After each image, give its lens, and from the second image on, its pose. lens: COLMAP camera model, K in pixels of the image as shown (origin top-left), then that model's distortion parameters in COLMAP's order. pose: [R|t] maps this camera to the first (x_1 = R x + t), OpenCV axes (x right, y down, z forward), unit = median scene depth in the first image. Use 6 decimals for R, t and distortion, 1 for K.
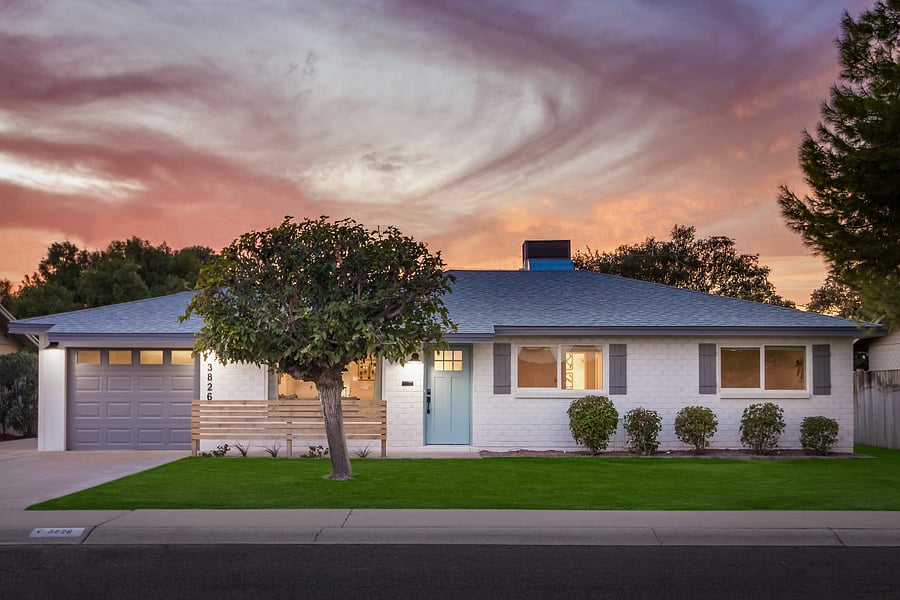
lens RADIAL K [[501.2, 0, 453.1], [0, 501.2, 356.0], [0, 0, 1]] dist [-0.000727, -0.000220]
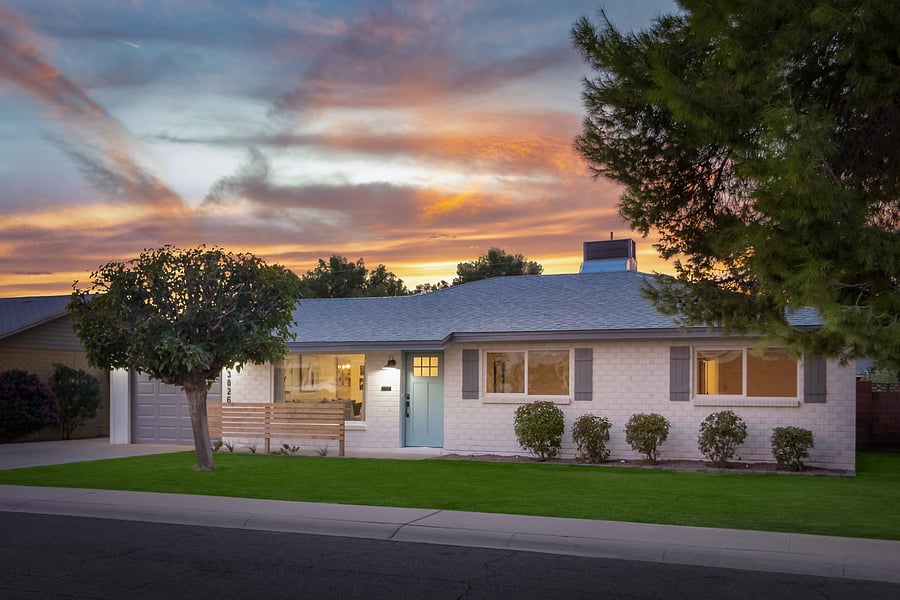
lens RADIAL K [[501.2, 0, 453.1], [0, 501.2, 356.0], [0, 0, 1]] dist [-0.000727, -0.000220]
pose [[0.973844, -0.012216, -0.226889, 0.303449], [0.009717, 0.999879, -0.012126, 0.000039], [0.227010, 0.009604, 0.973845, -0.003917]]
